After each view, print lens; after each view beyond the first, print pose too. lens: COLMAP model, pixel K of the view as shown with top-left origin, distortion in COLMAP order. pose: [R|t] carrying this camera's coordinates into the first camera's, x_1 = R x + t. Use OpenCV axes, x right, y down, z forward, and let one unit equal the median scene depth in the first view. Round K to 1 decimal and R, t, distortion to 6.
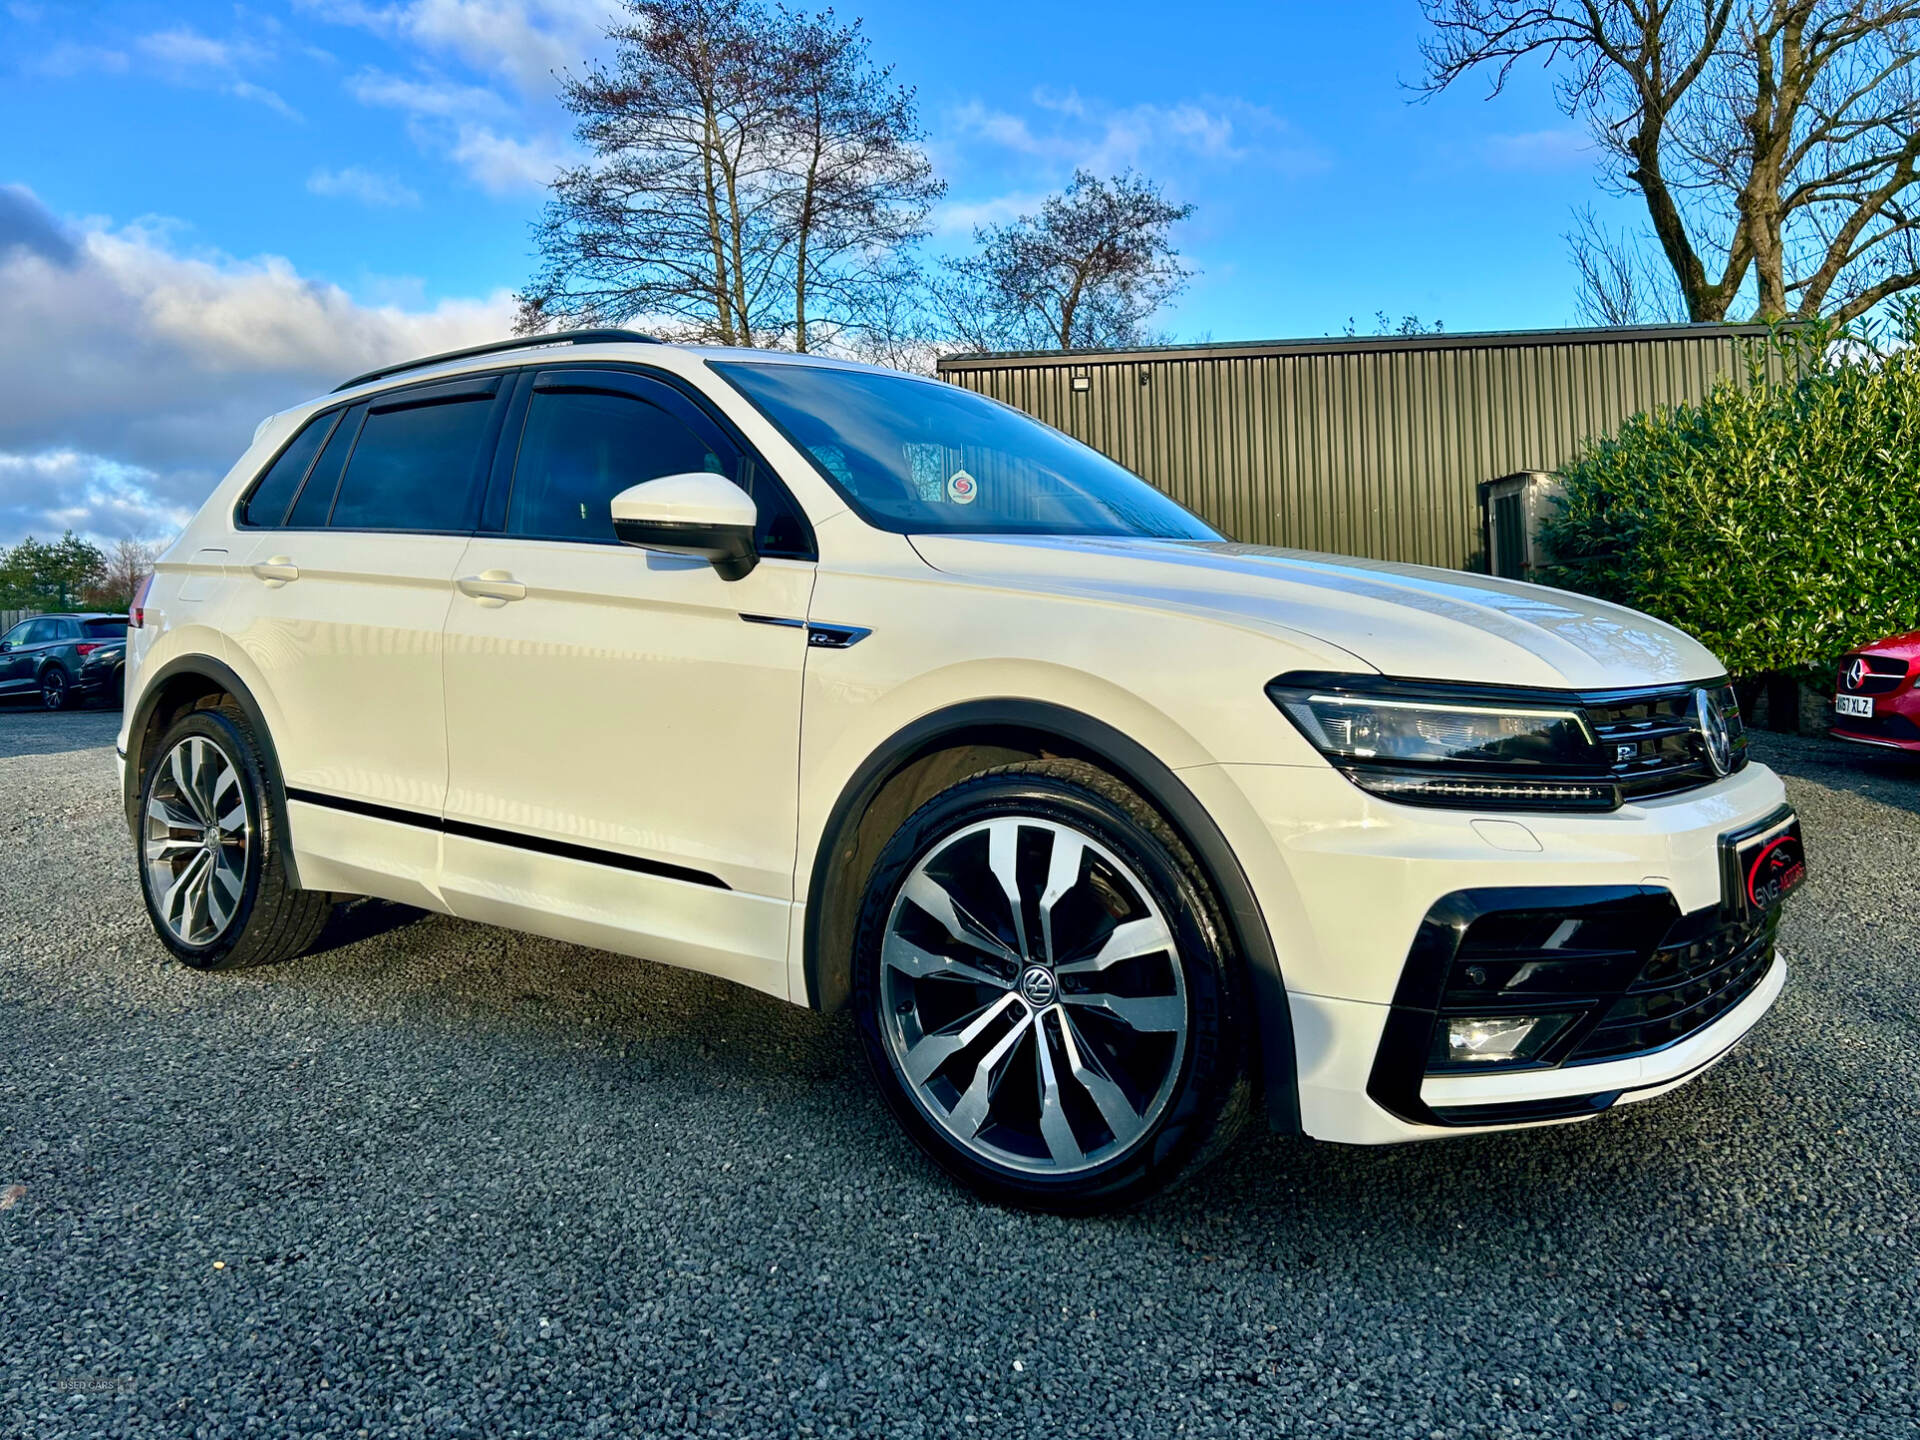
lens RADIAL K [[1461.9, 0, 967.9], [0, 1461.9, 735.3], [0, 0, 1]] dist [0.054930, -0.052491]
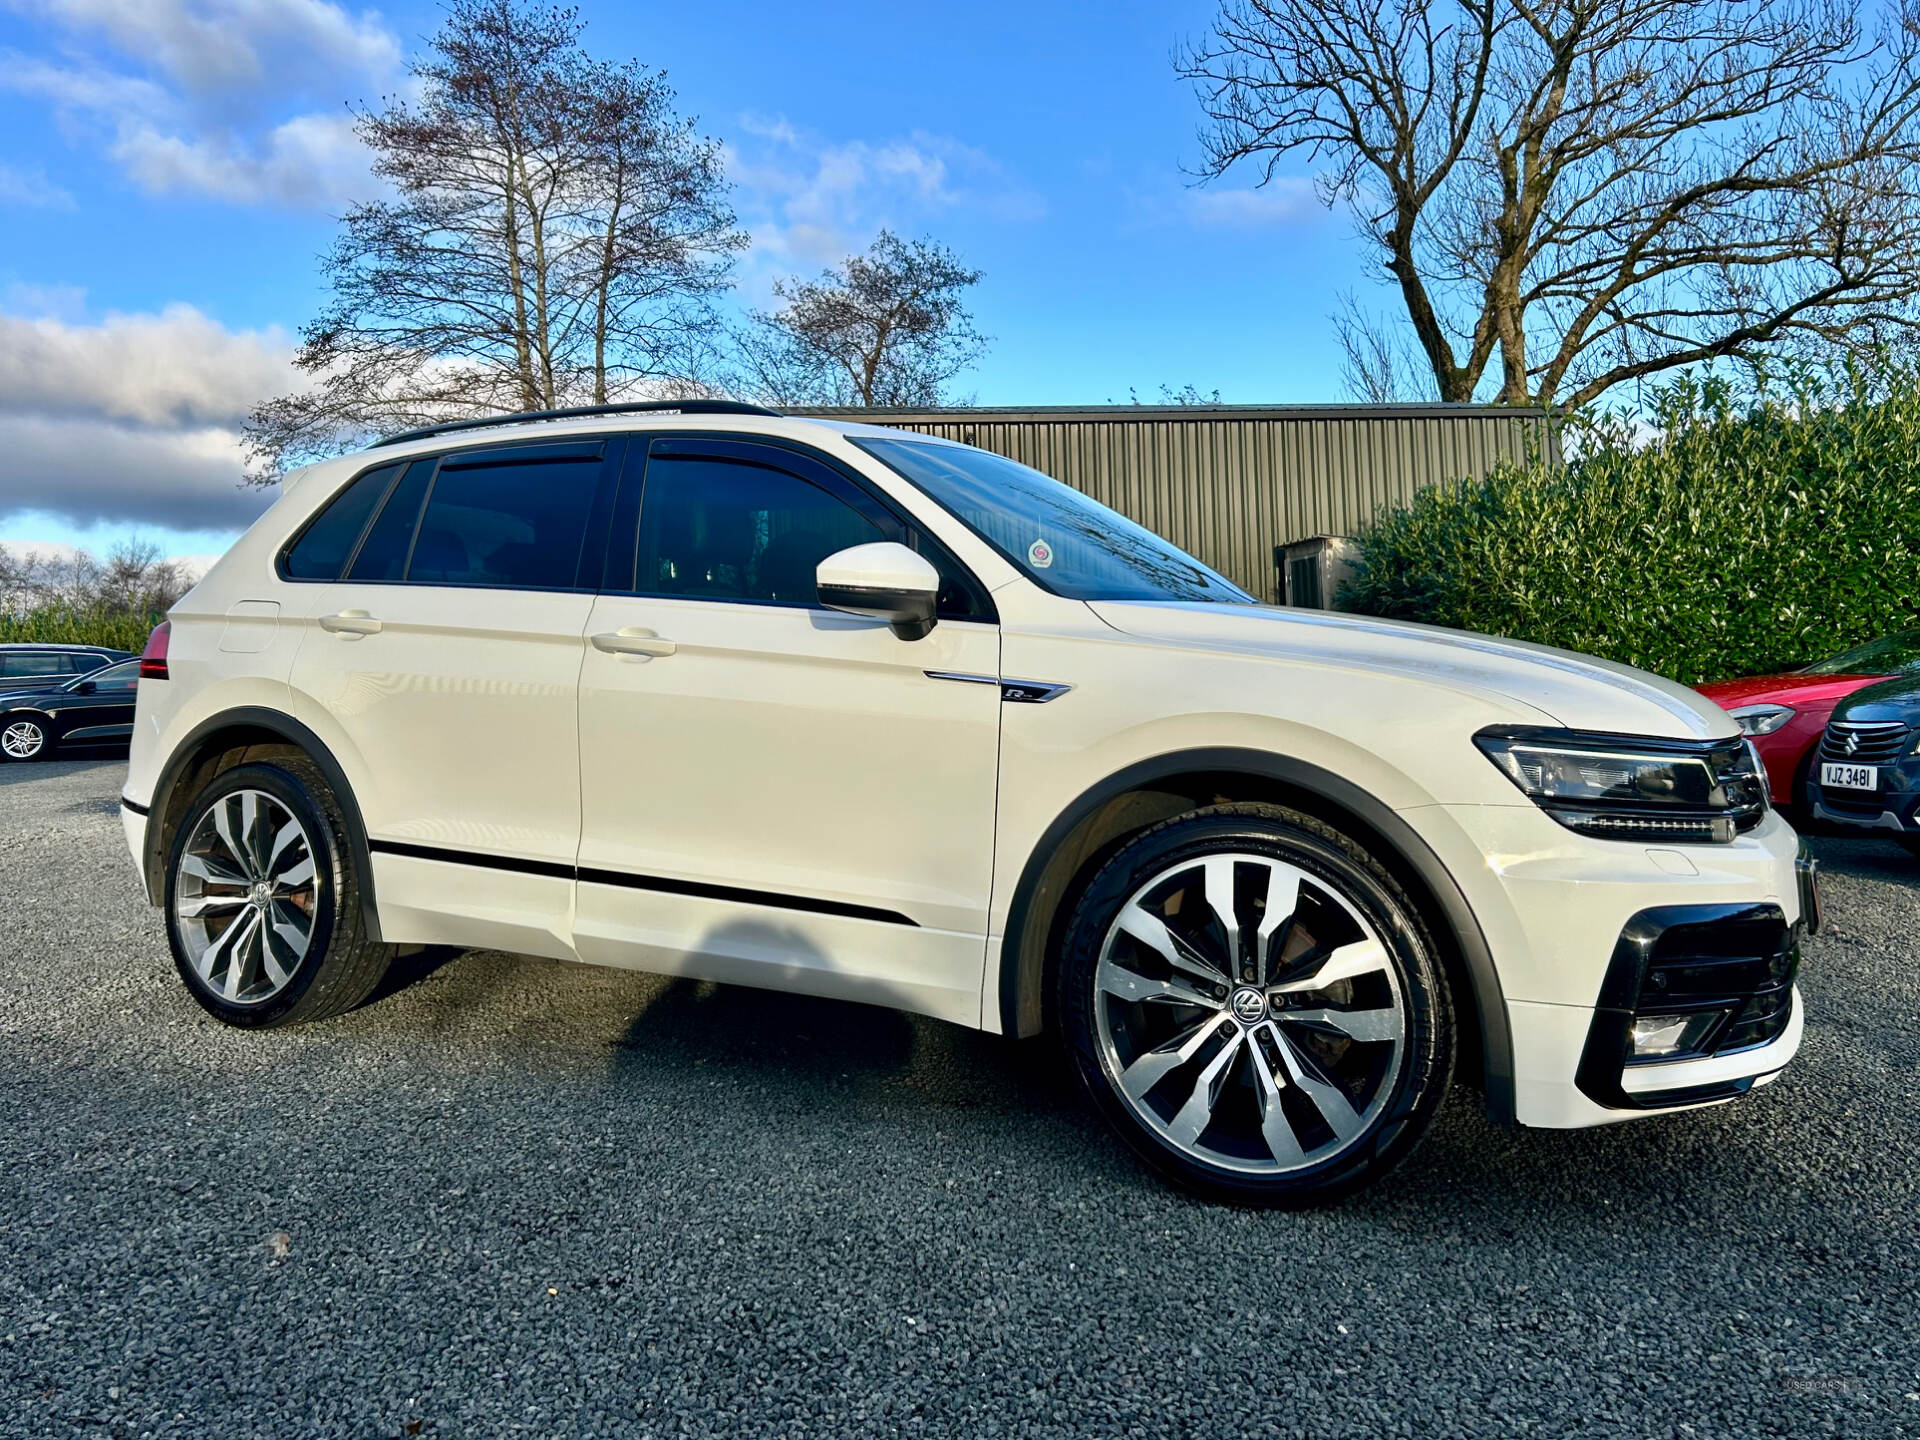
lens RADIAL K [[1461.9, 0, 967.9], [0, 1461.9, 735.3], [0, 0, 1]] dist [0.054930, -0.052491]
pose [[0.987464, -0.001327, 0.157839, -0.055044], [0.006624, 0.999432, -0.033037, 0.000007], [-0.157706, 0.033669, 0.986912, -0.013408]]
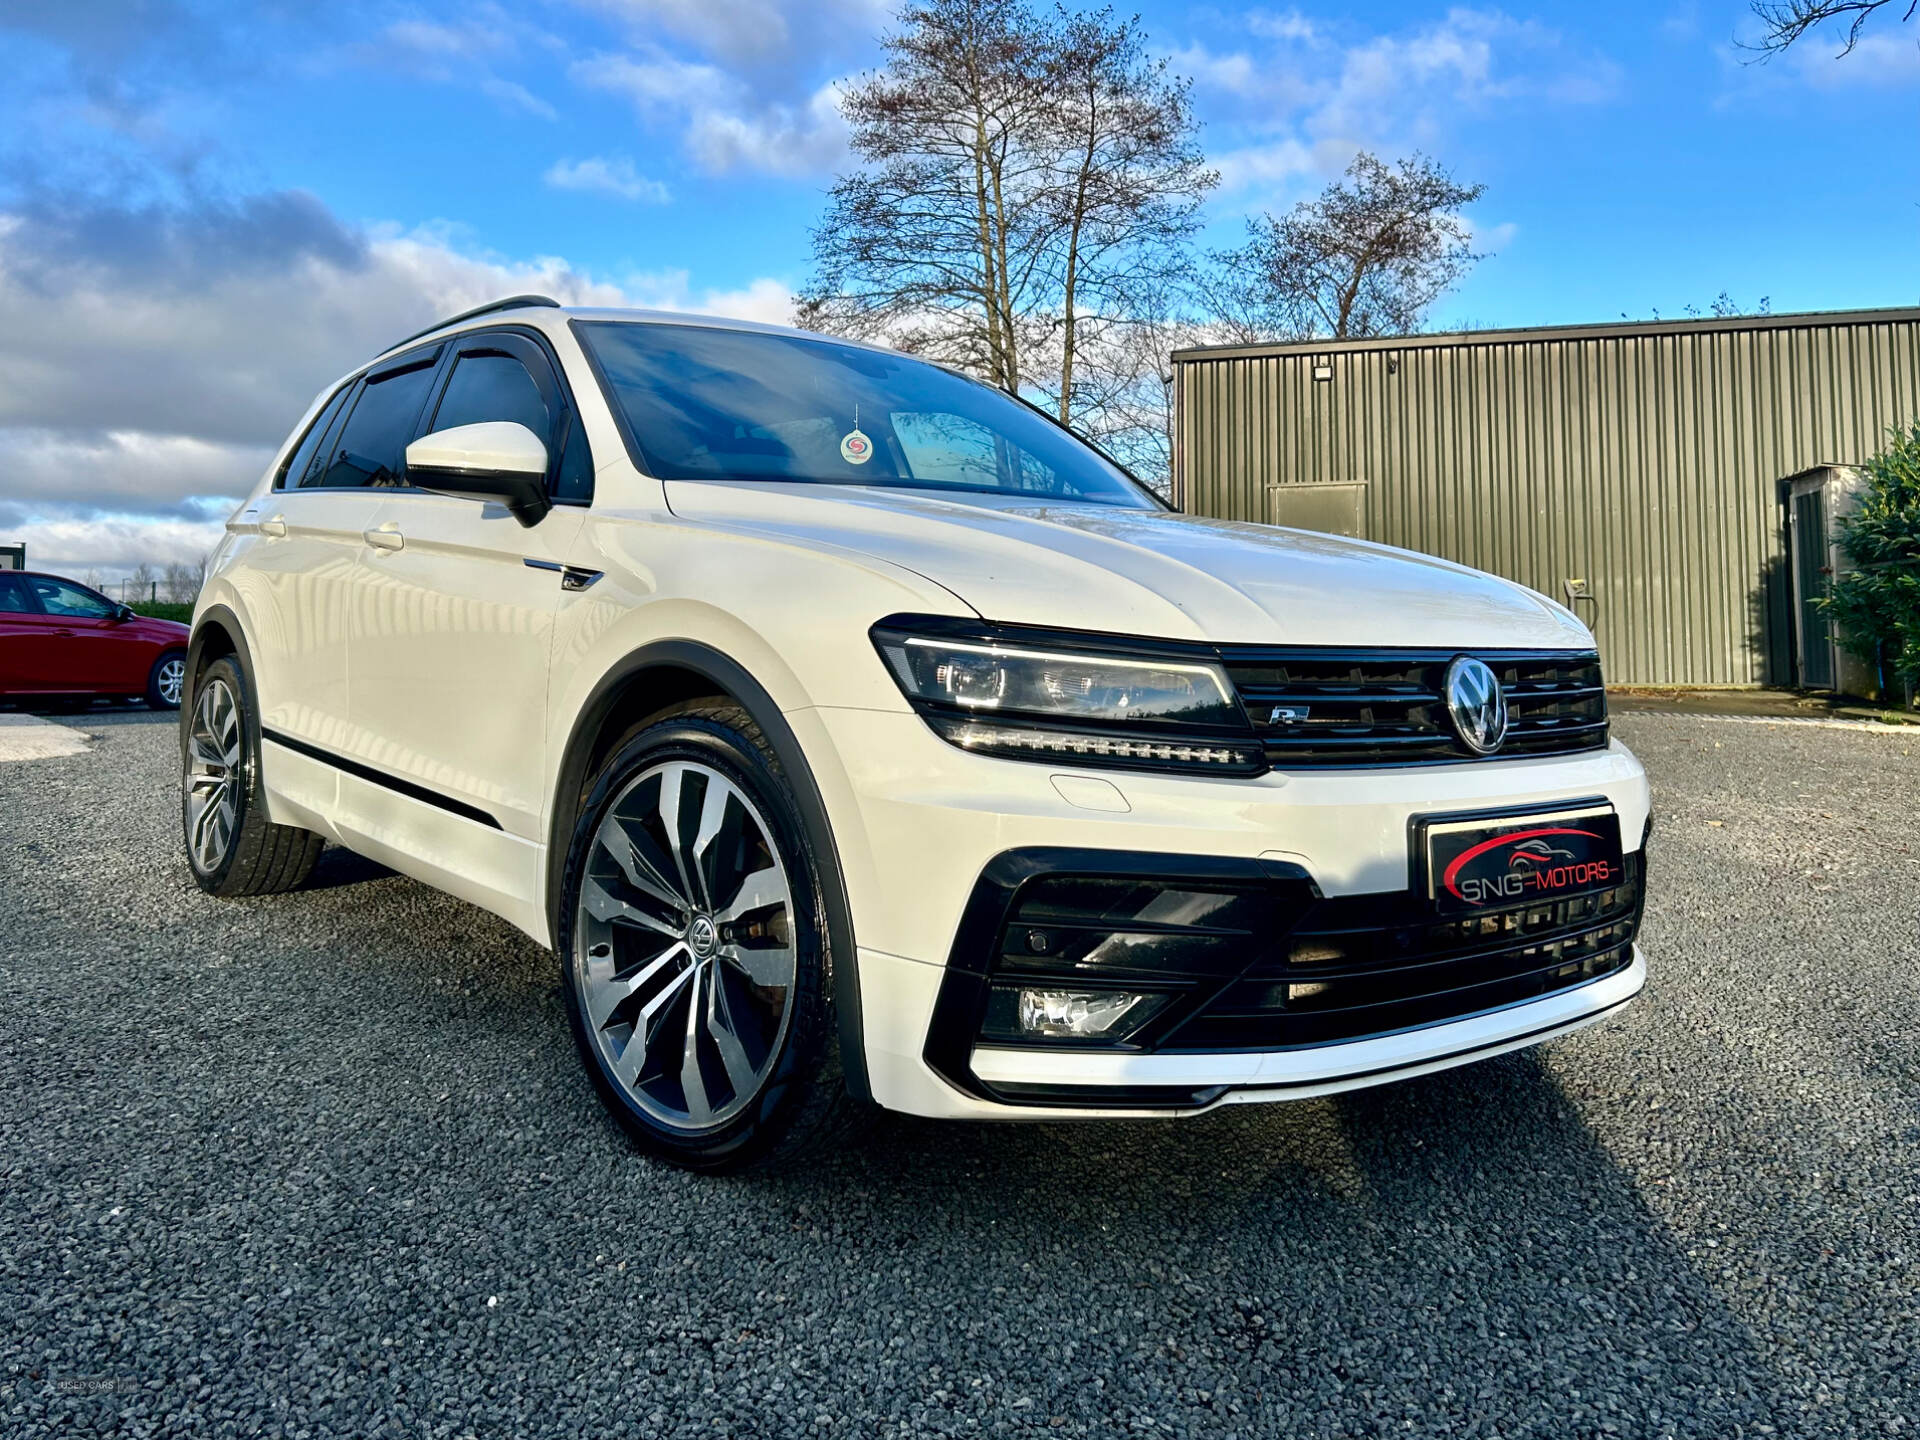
lens RADIAL K [[1470.1, 0, 960.0], [0, 1470.1, 720.0], [0, 0, 1]] dist [0.038902, -0.035720]
pose [[0.977009, 0.037973, -0.209791, 0.067100], [-0.040408, 0.999156, -0.007330, 0.004397], [0.209336, 0.015639, 0.977719, 0.011664]]
